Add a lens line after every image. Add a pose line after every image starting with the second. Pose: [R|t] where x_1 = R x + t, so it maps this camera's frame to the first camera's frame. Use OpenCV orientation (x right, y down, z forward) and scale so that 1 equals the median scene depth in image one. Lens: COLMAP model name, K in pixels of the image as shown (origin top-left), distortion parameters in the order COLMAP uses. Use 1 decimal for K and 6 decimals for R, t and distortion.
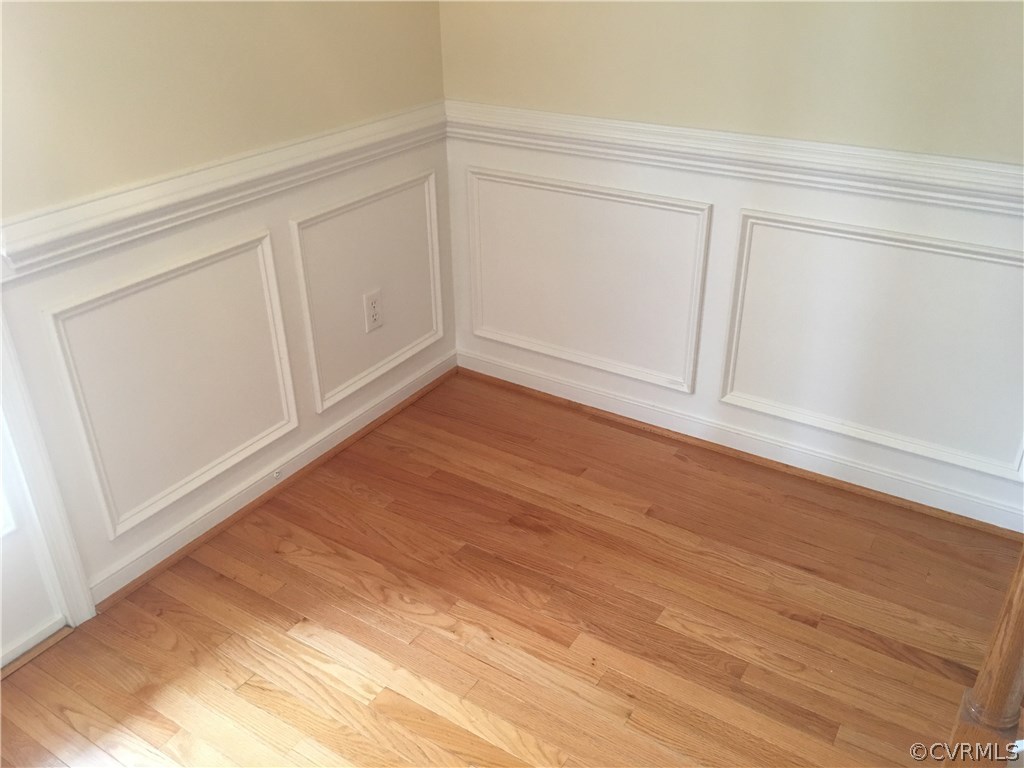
lens RADIAL K [[878.6, 0, 507.4], [0, 878.6, 372.0], [0, 0, 1]] dist [0.091075, -0.126240]
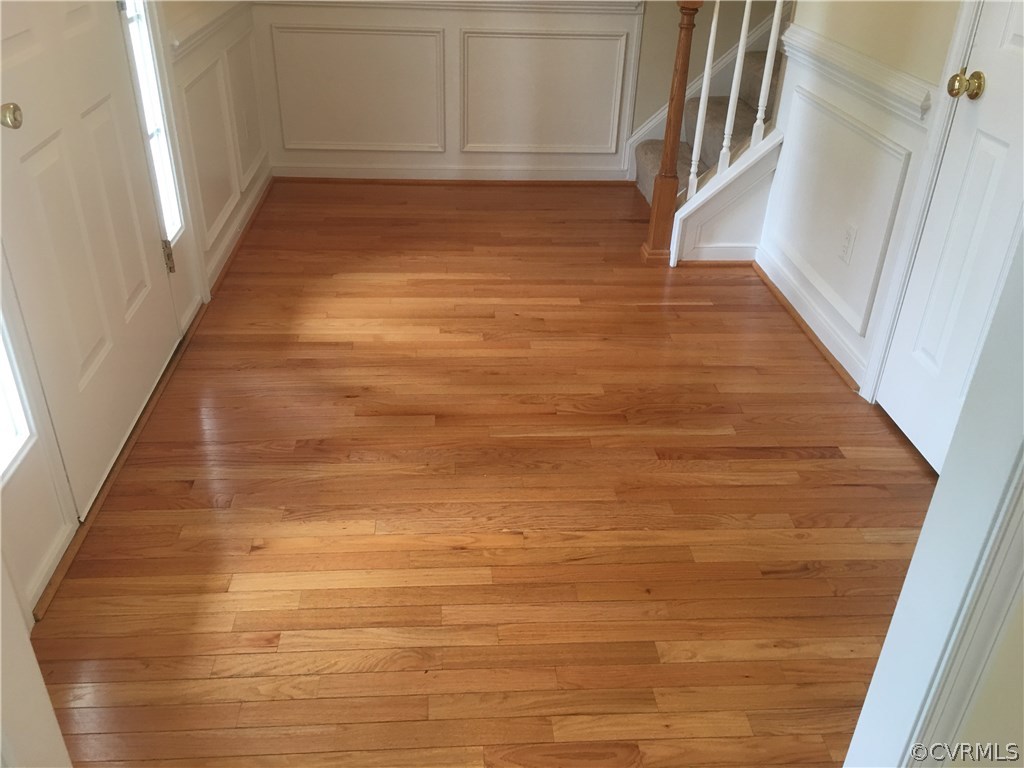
lens RADIAL K [[878.6, 0, 507.4], [0, 878.6, 372.0], [0, 0, 1]] dist [0.091075, -0.126240]
pose [[0.802877, -0.263510, 0.534743, -0.820282], [0.242508, 0.963798, 0.110832, 0.314543], [-0.544590, 0.040695, 0.837715, -0.538161]]
